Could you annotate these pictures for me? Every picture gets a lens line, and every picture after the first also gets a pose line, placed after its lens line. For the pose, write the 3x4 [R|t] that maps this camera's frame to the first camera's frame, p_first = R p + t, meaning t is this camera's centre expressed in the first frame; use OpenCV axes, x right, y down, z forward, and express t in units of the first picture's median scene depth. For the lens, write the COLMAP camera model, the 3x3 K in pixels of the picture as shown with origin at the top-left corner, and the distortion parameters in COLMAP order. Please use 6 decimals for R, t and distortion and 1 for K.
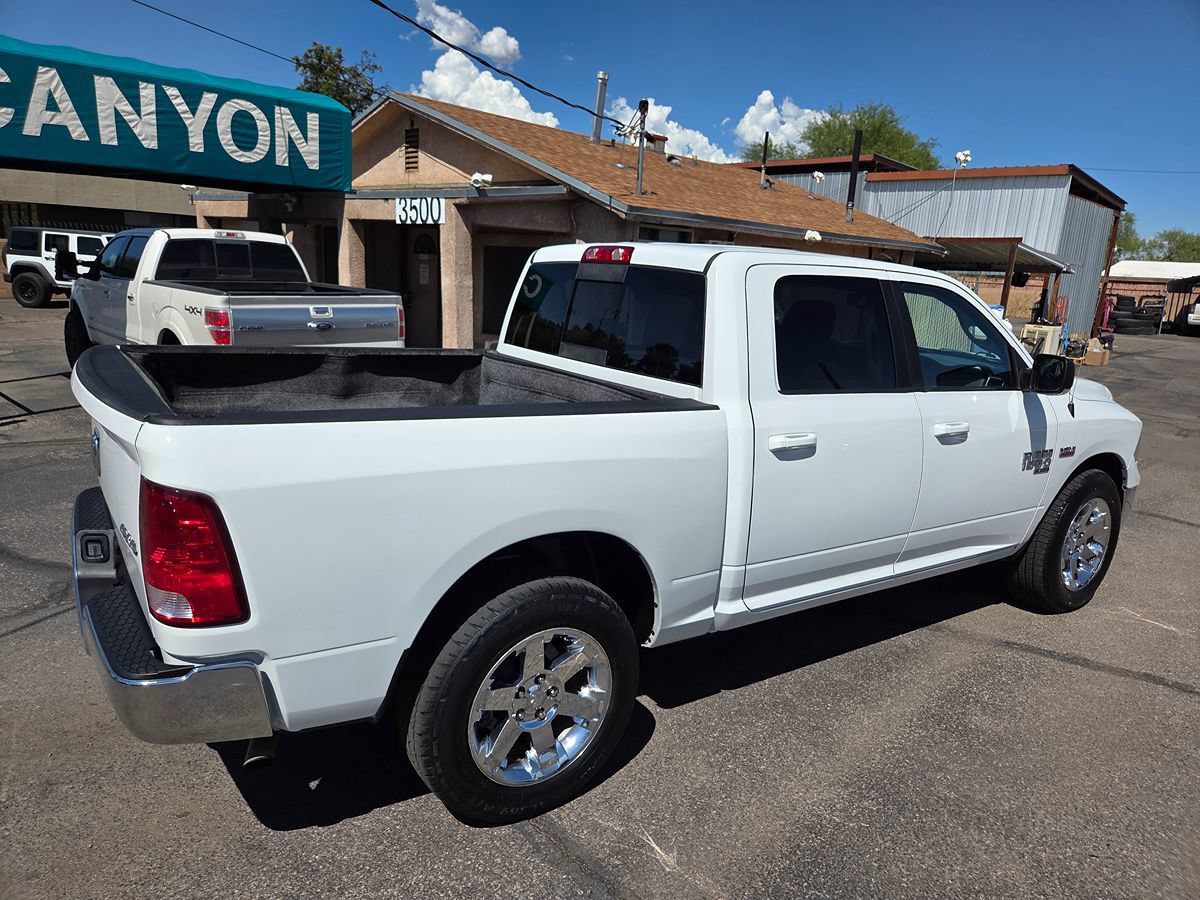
lens RADIAL K [[805.5, 0, 594.0], [0, 805.5, 452.1], [0, 0, 1]] dist [0.063695, -0.051871]
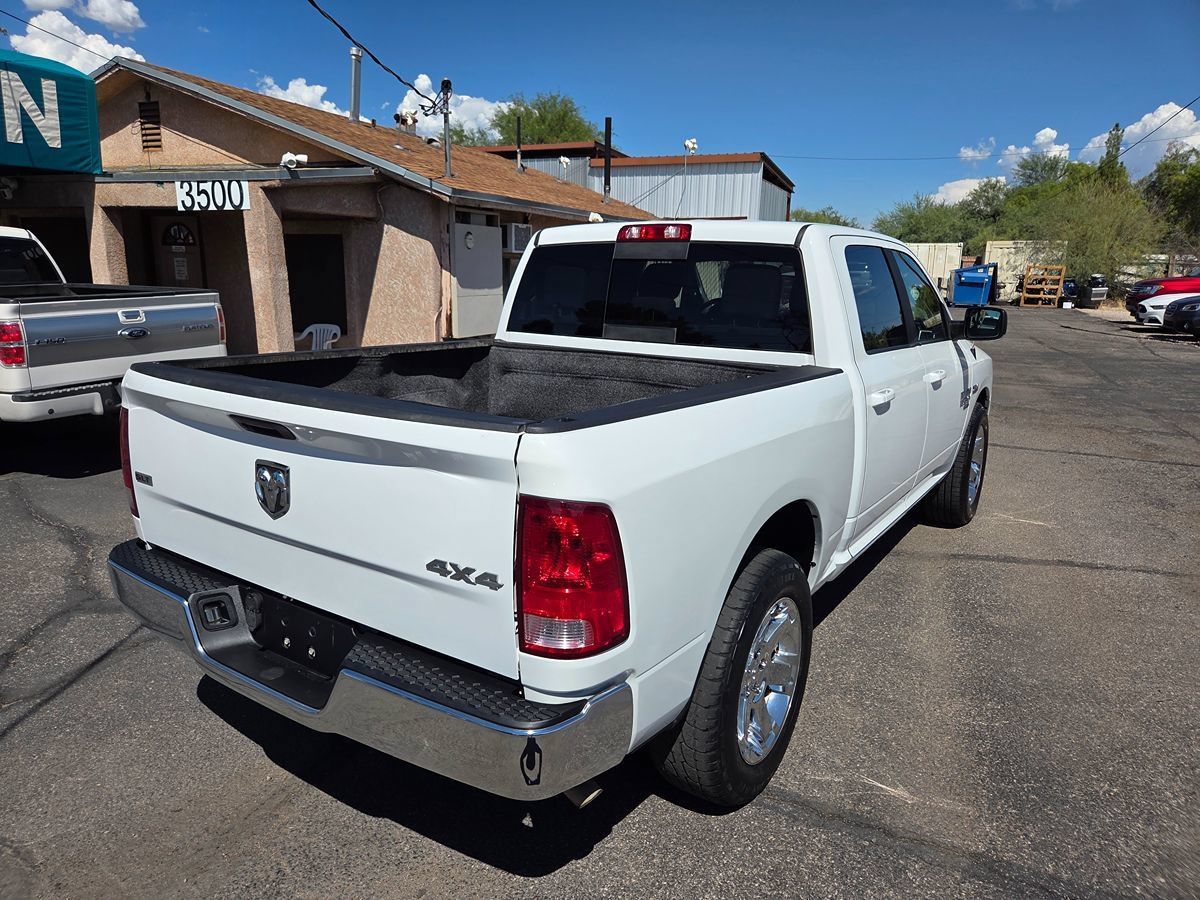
lens RADIAL K [[805.5, 0, 588.8], [0, 805.5, 441.6], [0, 0, 1]] dist [0.063695, -0.051871]
pose [[0.930984, -0.117400, 0.345669, -0.185044], [0.115881, 0.992945, 0.025135, -0.009541], [-0.346181, 0.016656, 0.938020, 0.040243]]
